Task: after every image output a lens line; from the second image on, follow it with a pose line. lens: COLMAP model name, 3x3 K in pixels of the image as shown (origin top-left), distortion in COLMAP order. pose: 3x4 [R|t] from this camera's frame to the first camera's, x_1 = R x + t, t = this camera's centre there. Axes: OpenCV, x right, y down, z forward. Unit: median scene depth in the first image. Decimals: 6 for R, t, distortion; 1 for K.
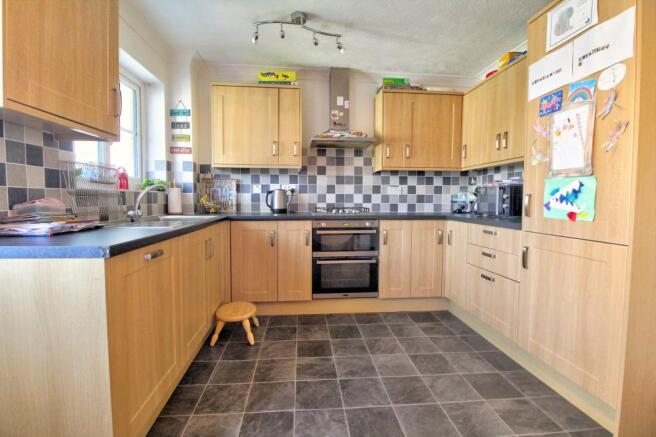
lens RADIAL K [[302.1, 0, 328.0], [0, 302.1, 218.5], [0, 0, 1]] dist [0.000885, -0.000388]
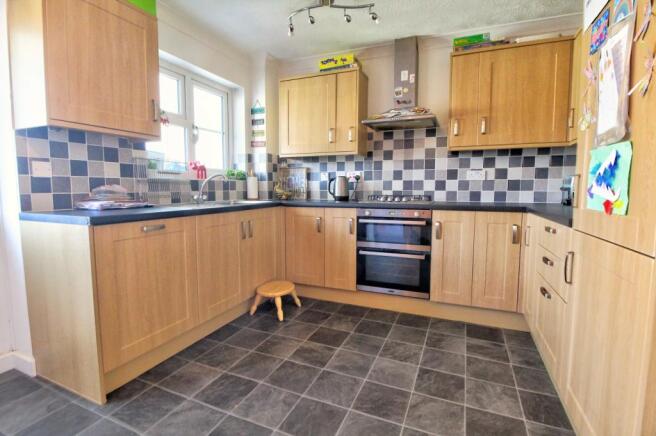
lens RADIAL K [[311.7, 0, 328.0], [0, 311.7, 218.0], [0, 0, 1]] dist [-0.003318, -0.000920]
pose [[0.882120, 0.042062, -0.469143, 0.321844], [-0.028705, 0.998954, 0.035589, 0.004976], [0.470149, -0.017928, 0.882405, 0.083121]]
